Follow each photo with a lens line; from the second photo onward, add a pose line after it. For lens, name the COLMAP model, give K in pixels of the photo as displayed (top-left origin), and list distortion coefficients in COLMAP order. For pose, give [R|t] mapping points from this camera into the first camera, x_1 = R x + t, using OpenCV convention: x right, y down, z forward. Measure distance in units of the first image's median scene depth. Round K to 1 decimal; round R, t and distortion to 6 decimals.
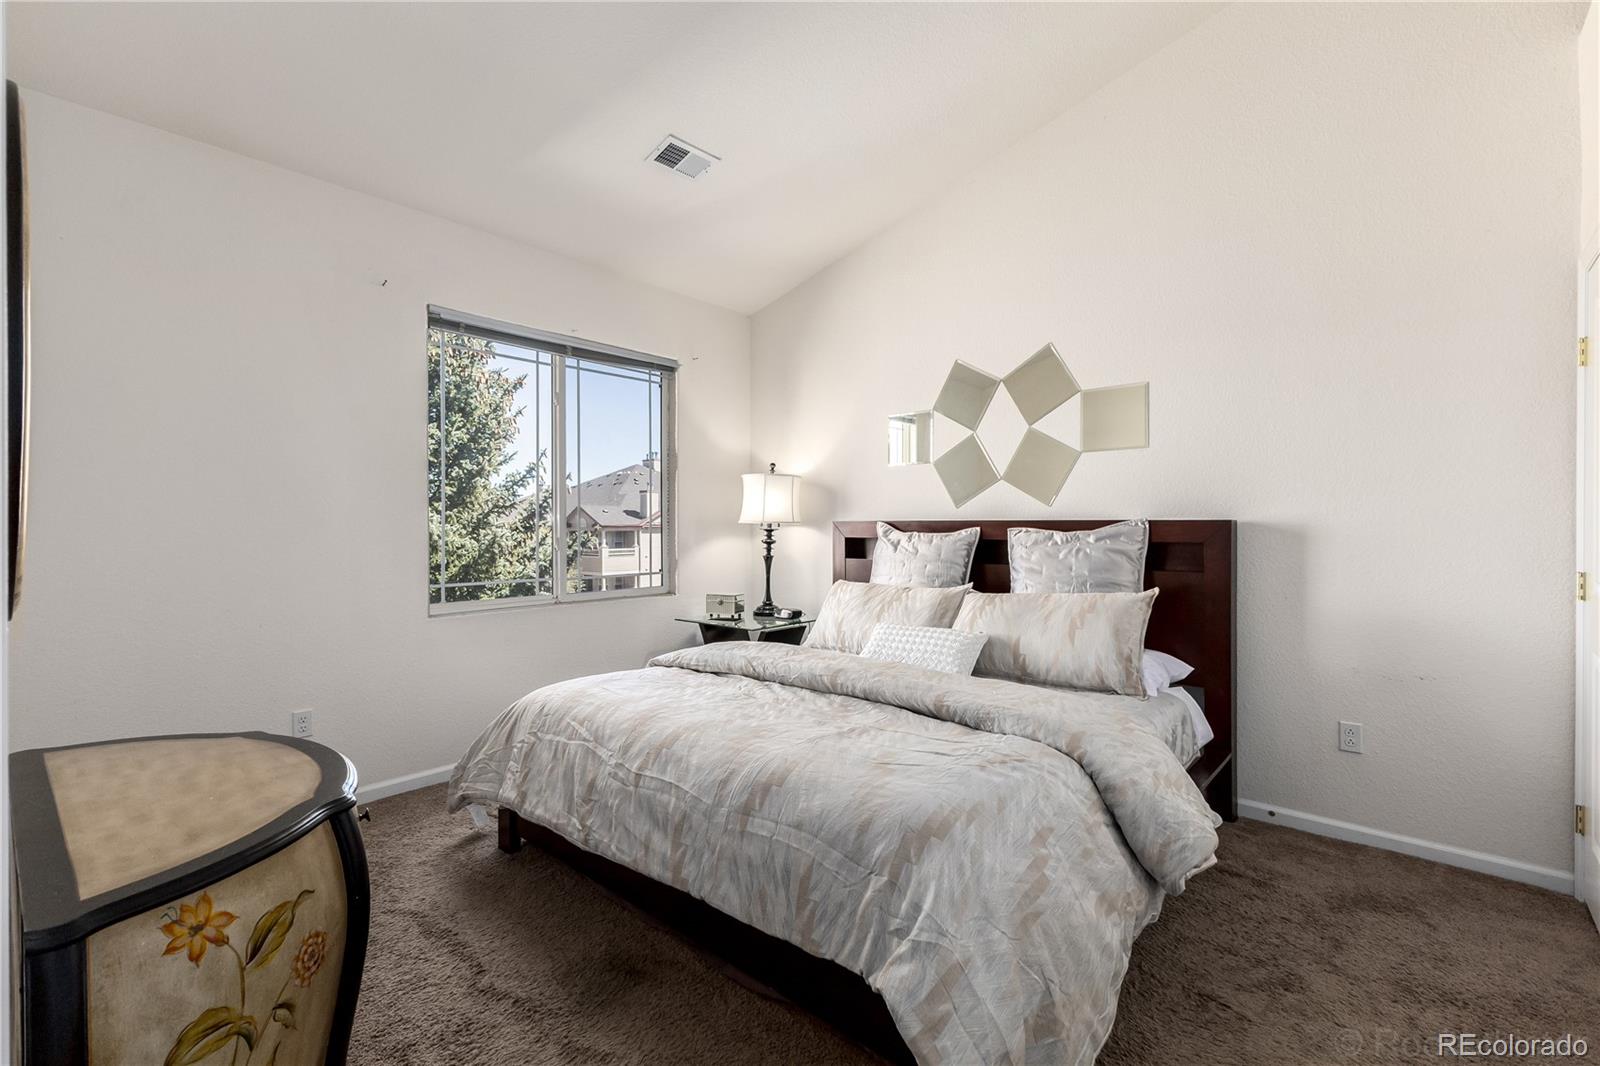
lens RADIAL K [[690.0, 0, 801.0], [0, 690.0, 539.0], [0, 0, 1]] dist [0.013753, -0.003869]
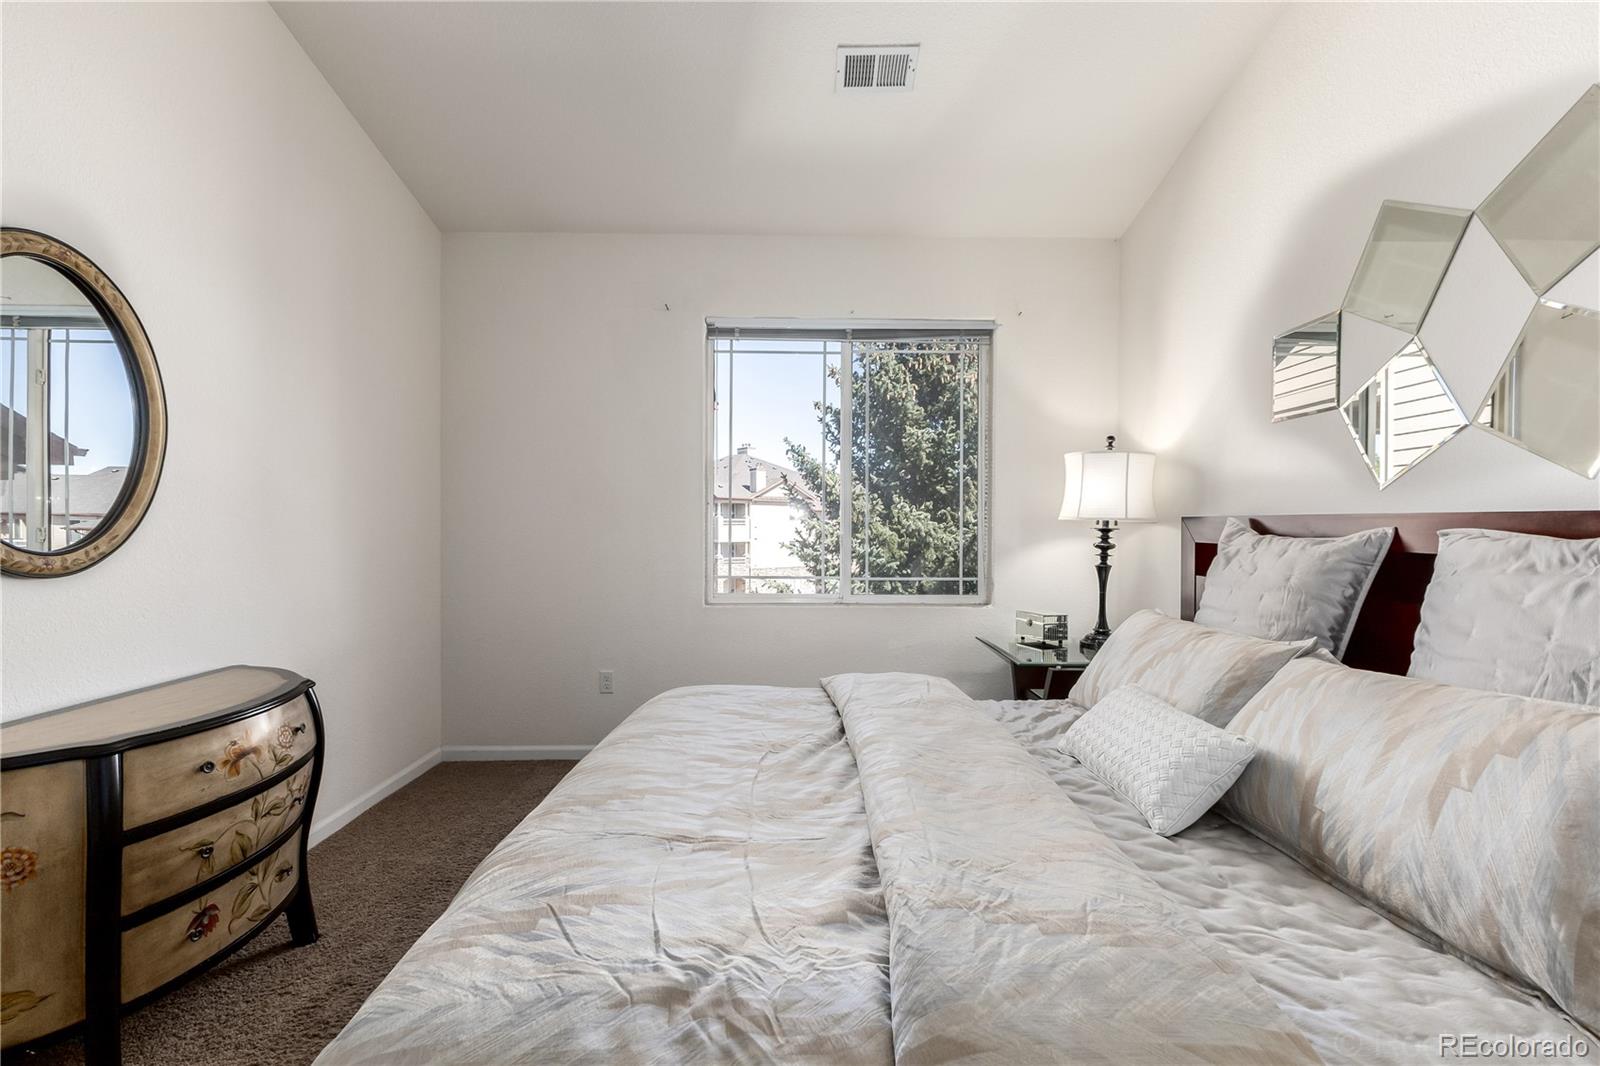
lens RADIAL K [[690.0, 0, 801.6], [0, 690.0, 529.6], [0, 0, 1]] dist [0.013753, -0.003869]
pose [[0.697230, 0.010557, -0.716770, 0.331155], [-0.018457, 0.999824, -0.003228, -0.006453], [0.716610, 0.015480, 0.697303, 0.356994]]
